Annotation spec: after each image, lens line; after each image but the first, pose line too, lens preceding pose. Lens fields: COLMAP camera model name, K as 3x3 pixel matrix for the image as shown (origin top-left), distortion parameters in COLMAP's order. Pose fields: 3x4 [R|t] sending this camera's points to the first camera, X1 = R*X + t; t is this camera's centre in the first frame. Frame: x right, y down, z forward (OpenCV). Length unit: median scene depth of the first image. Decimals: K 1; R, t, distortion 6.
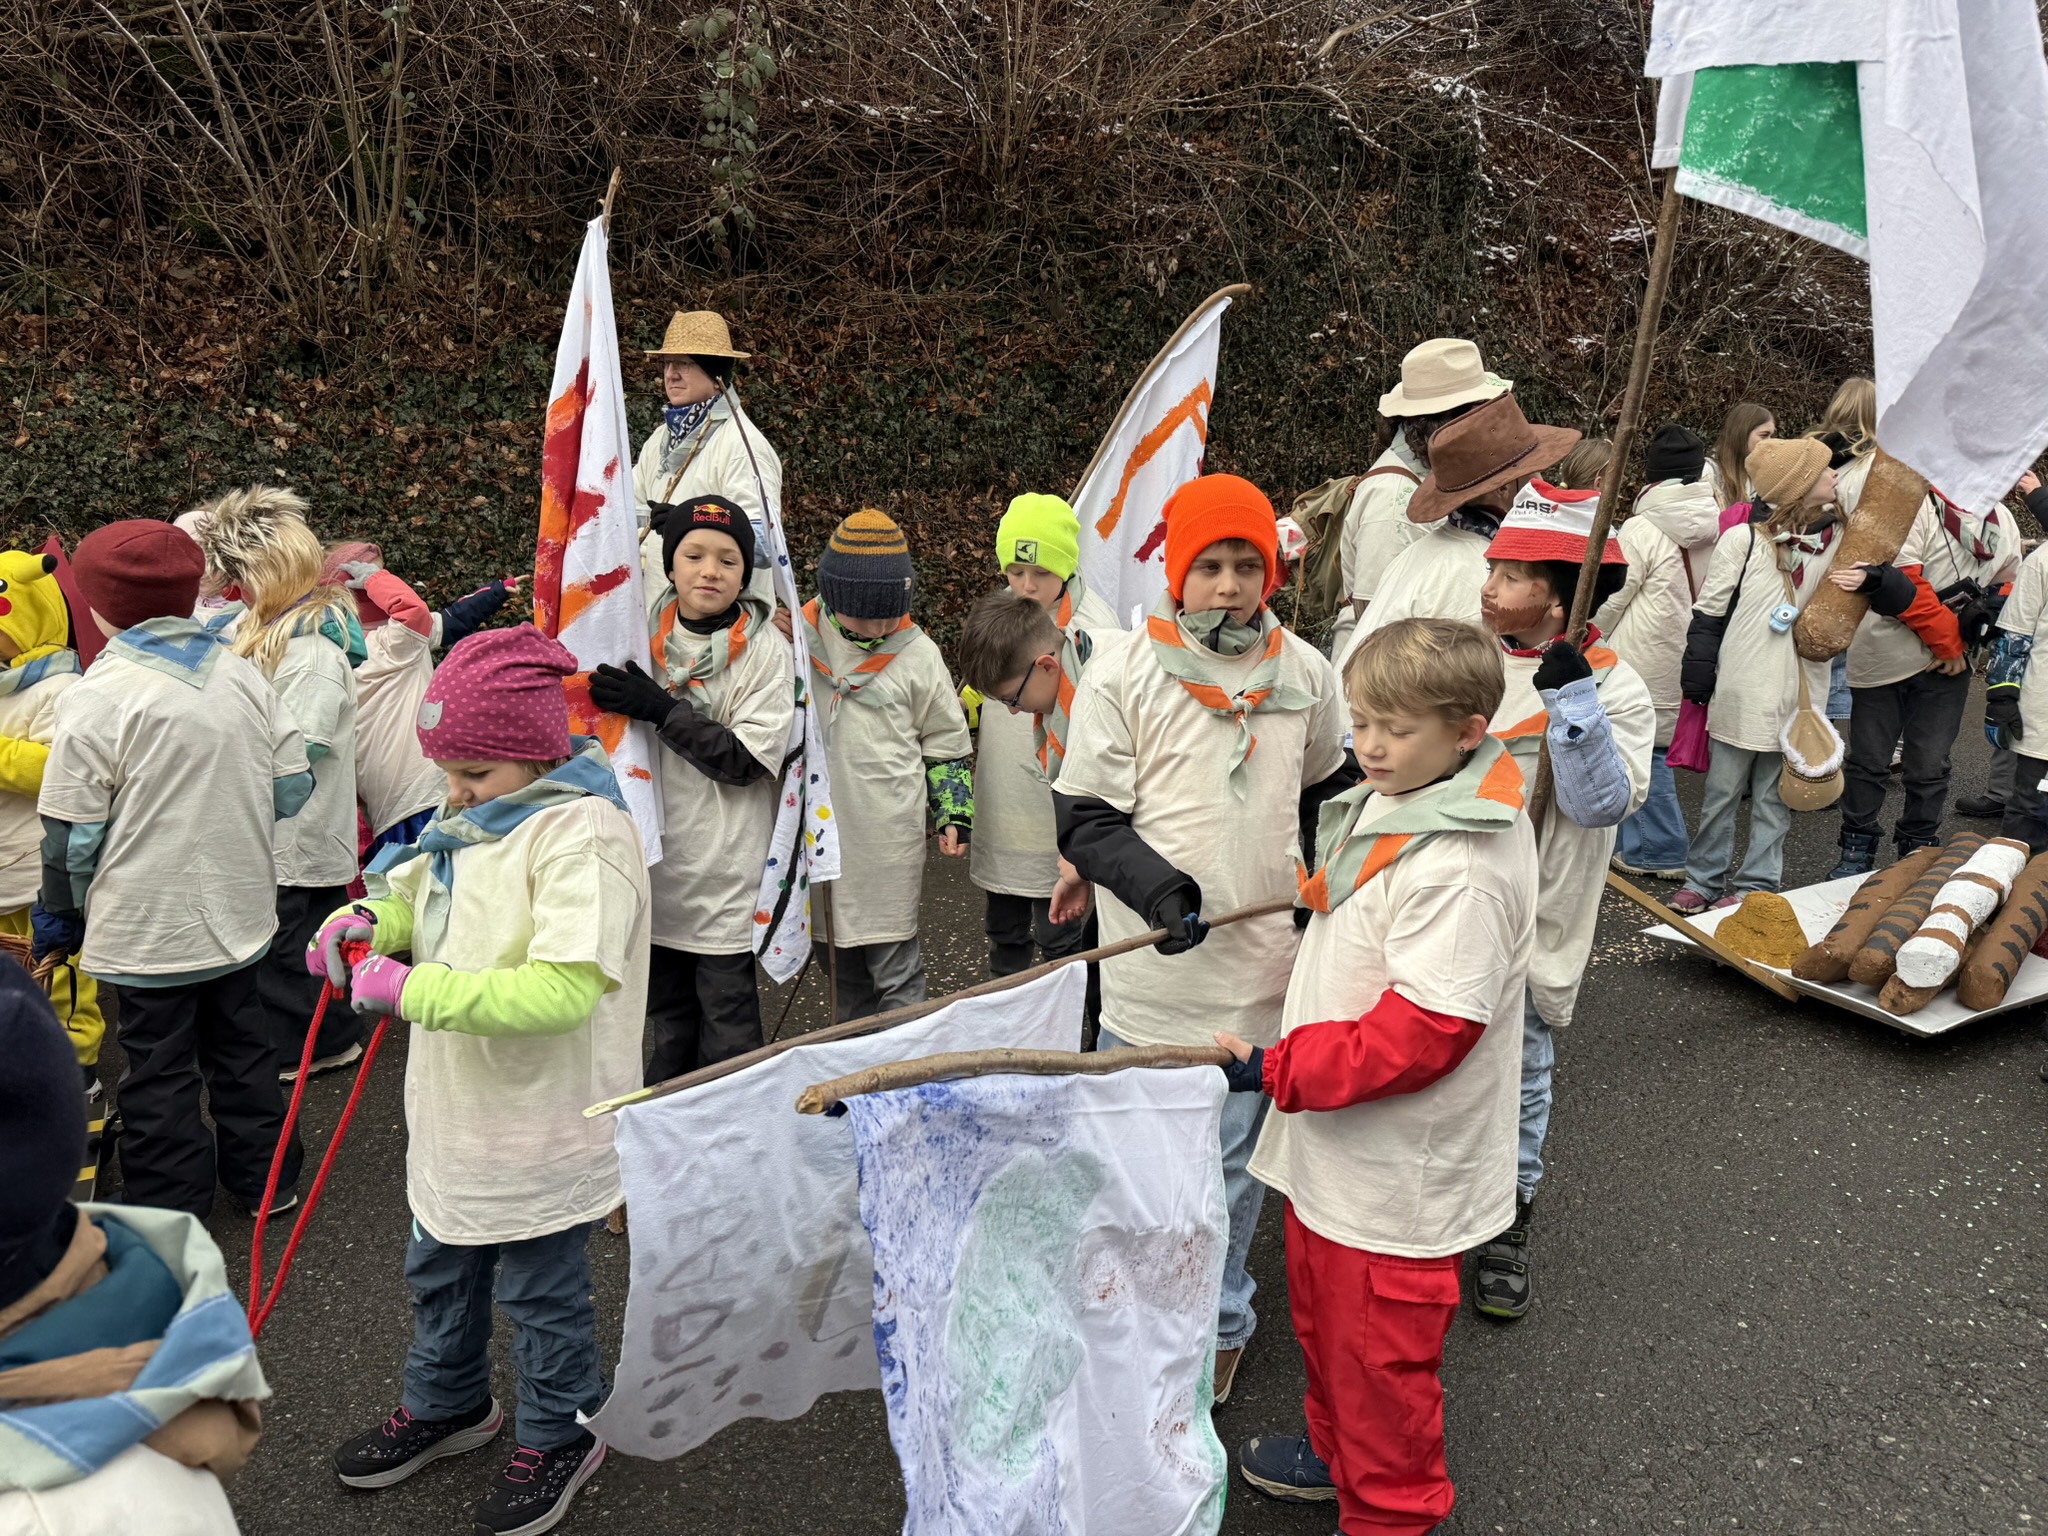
lens RADIAL K [[1446.1, 0, 1023.1], [0, 1446.1, 792.4], [0, 0, 1]] dist [0.037408, -0.046284]
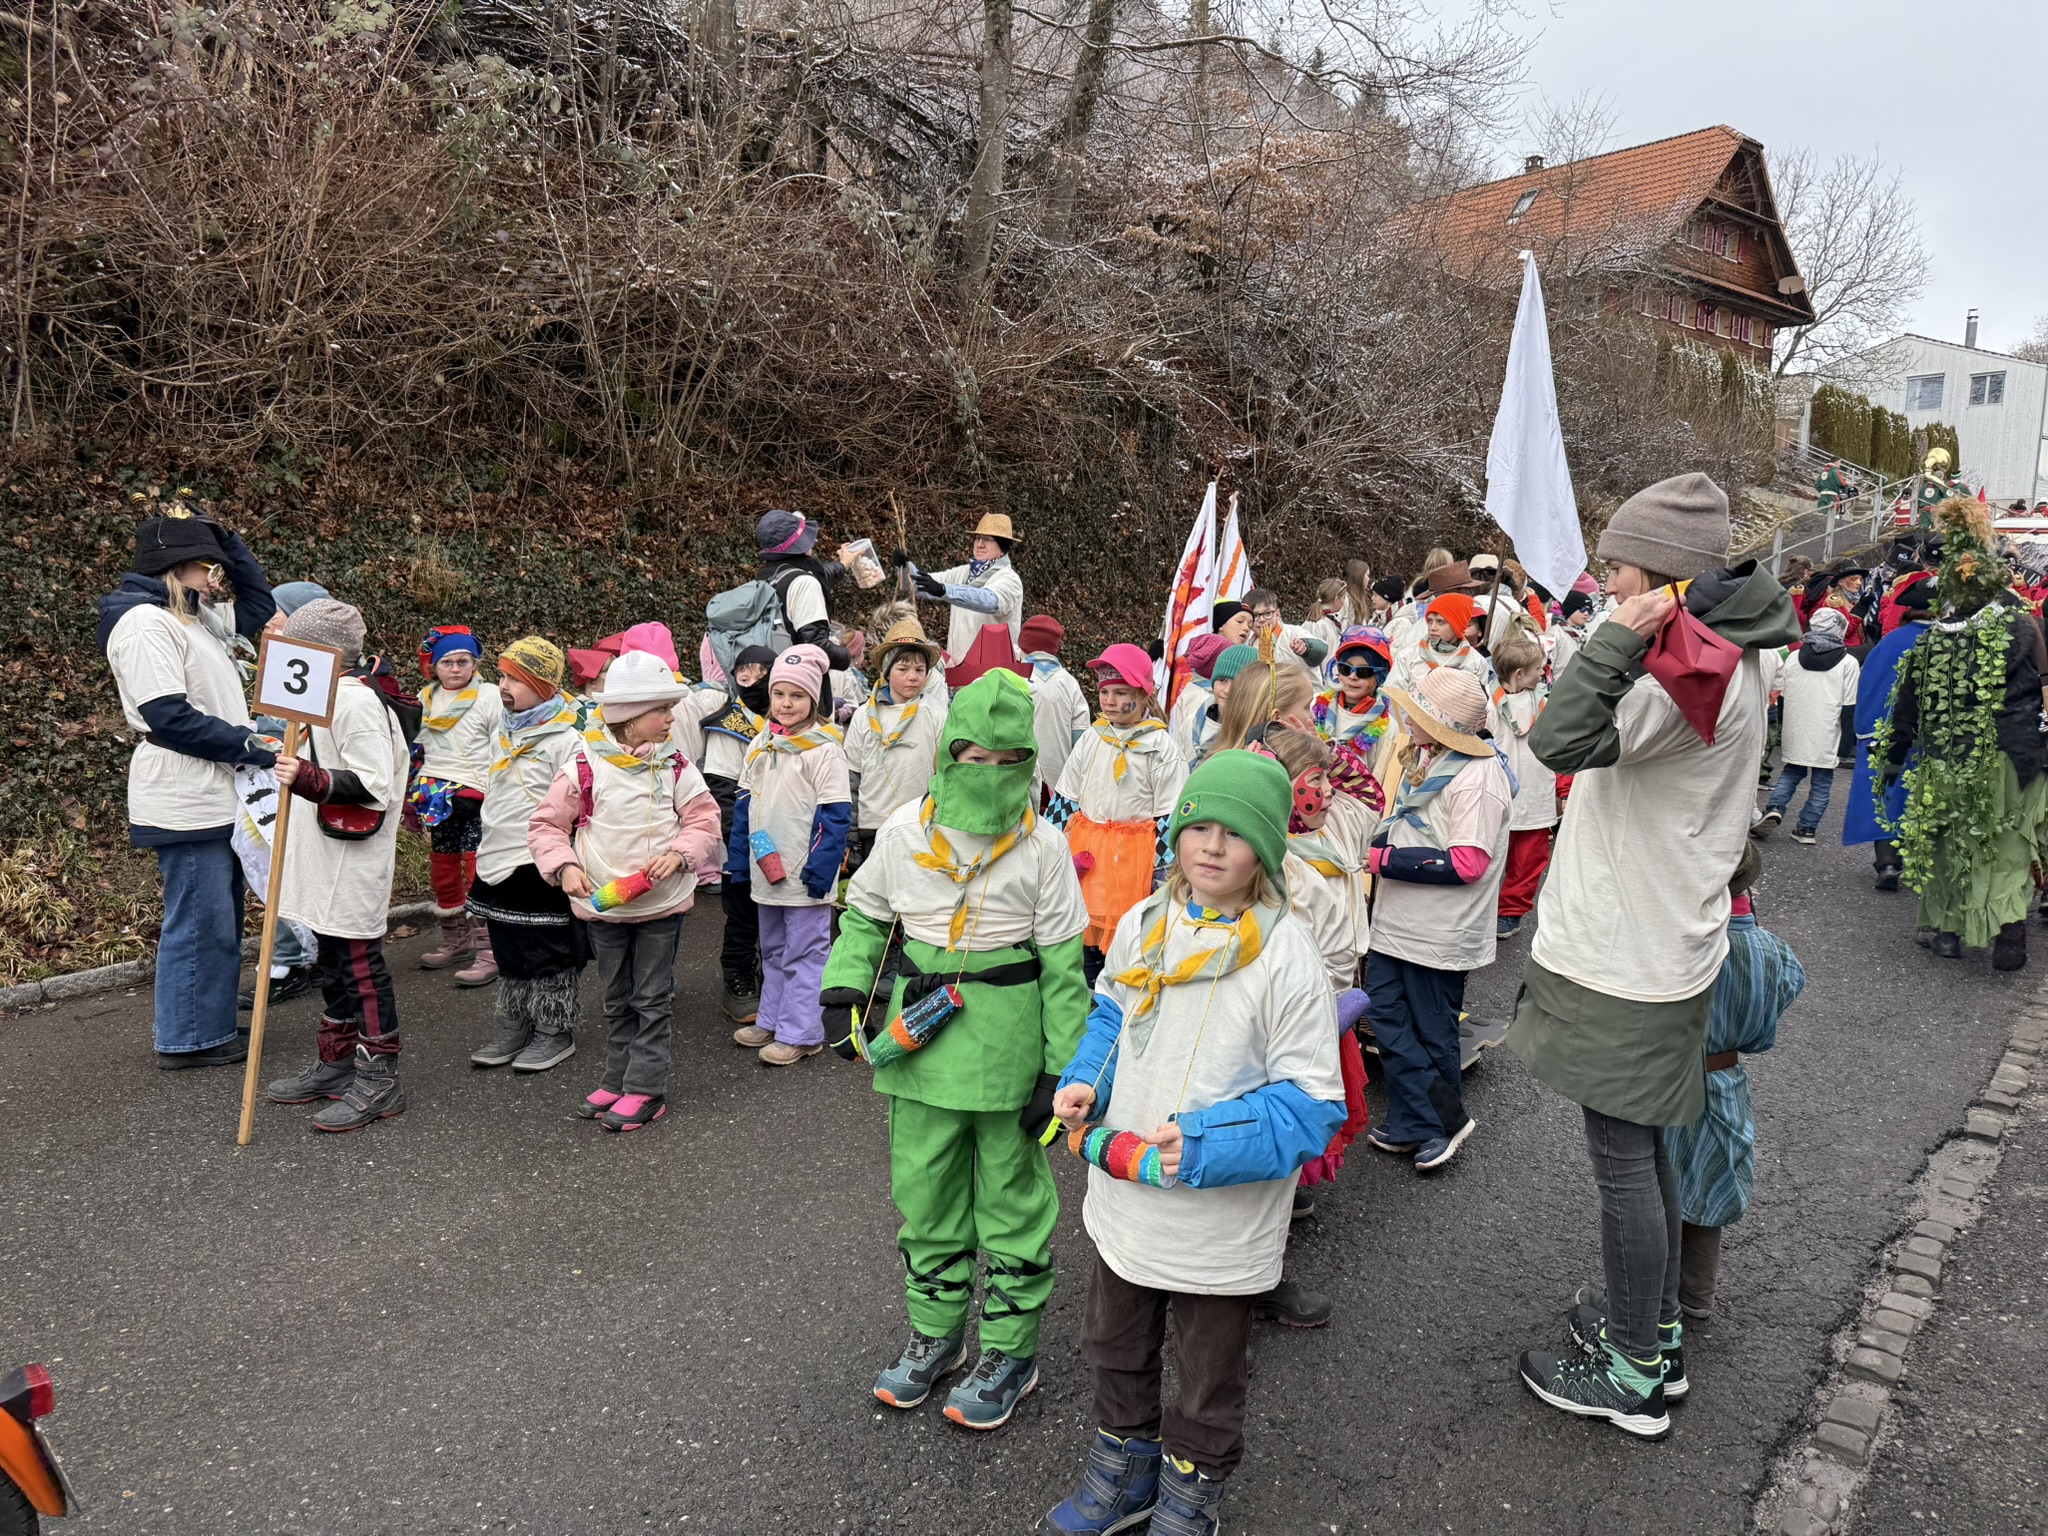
lens RADIAL K [[1446.1, 0, 1004.3], [0, 1446.1, 780.4], [0, 0, 1]] dist [0.037408, -0.046284]
pose [[0.926217, -0.043549, 0.374467, -0.746540], [0.078983, 0.993677, -0.079799, 0.141679], [-0.368624, 0.103488, 0.923800, -0.595478]]
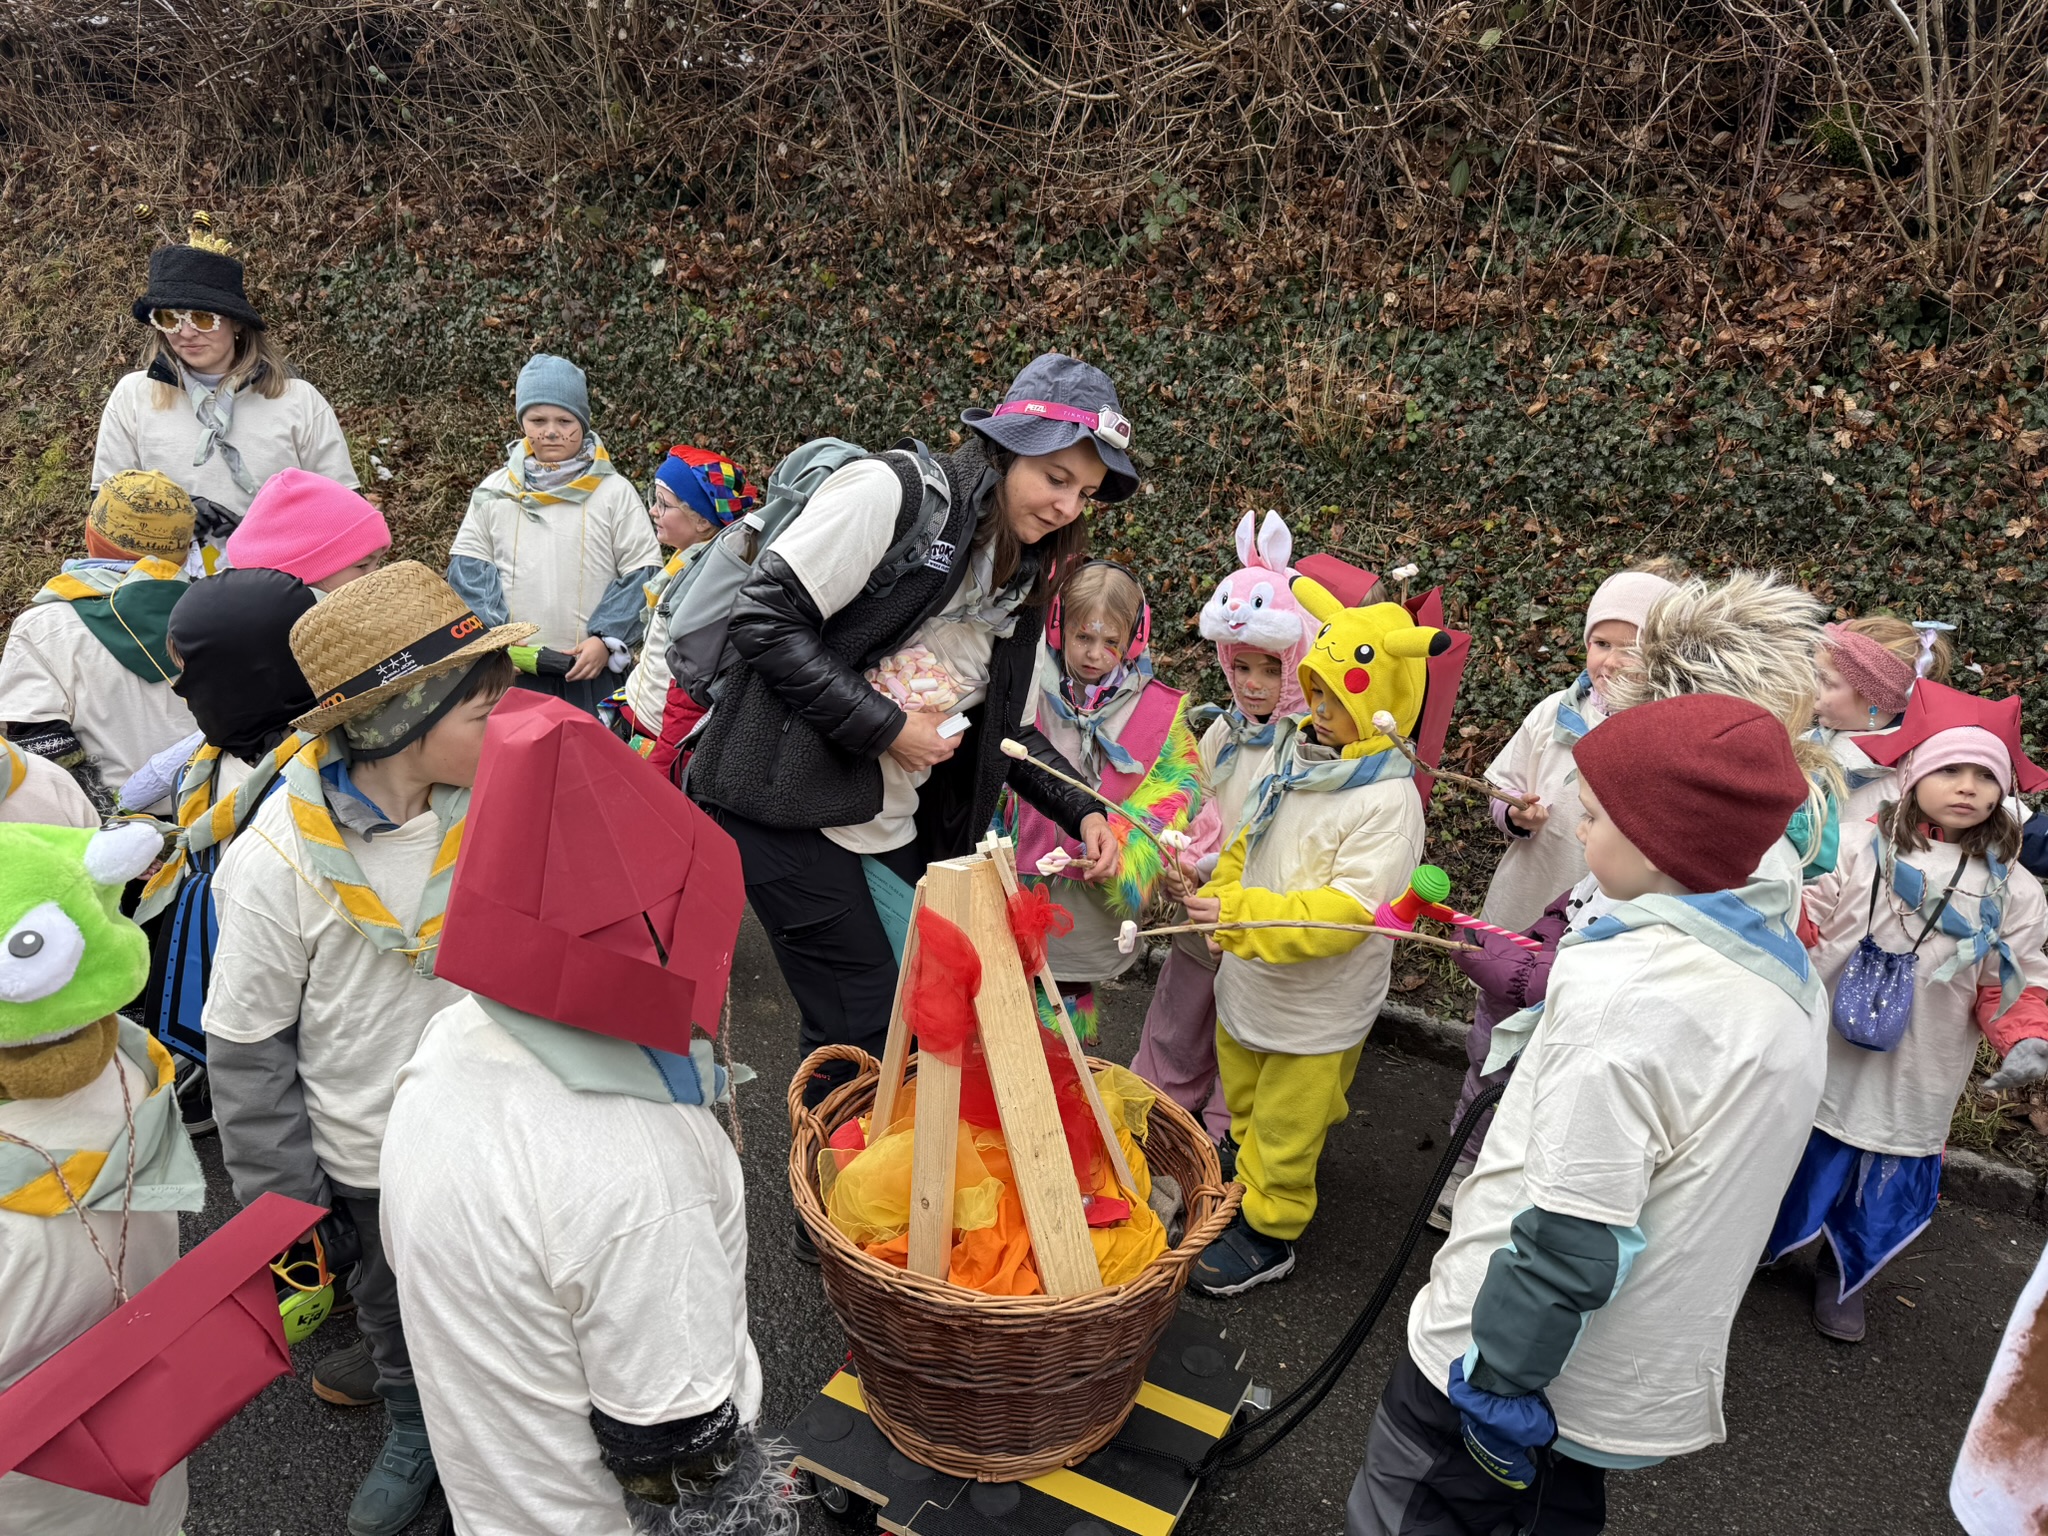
lens RADIAL K [[1446.1, 0, 1018.5], [0, 1446.1, 800.6], [0, 0, 1]] dist [0.037408, -0.046284]
pose [[0.563495, 0.295670, -0.771396, -0.126737], [-0.257194, 0.950141, 0.176305, -0.089348], [0.785063, 0.099051, 0.611445, 0.249374]]
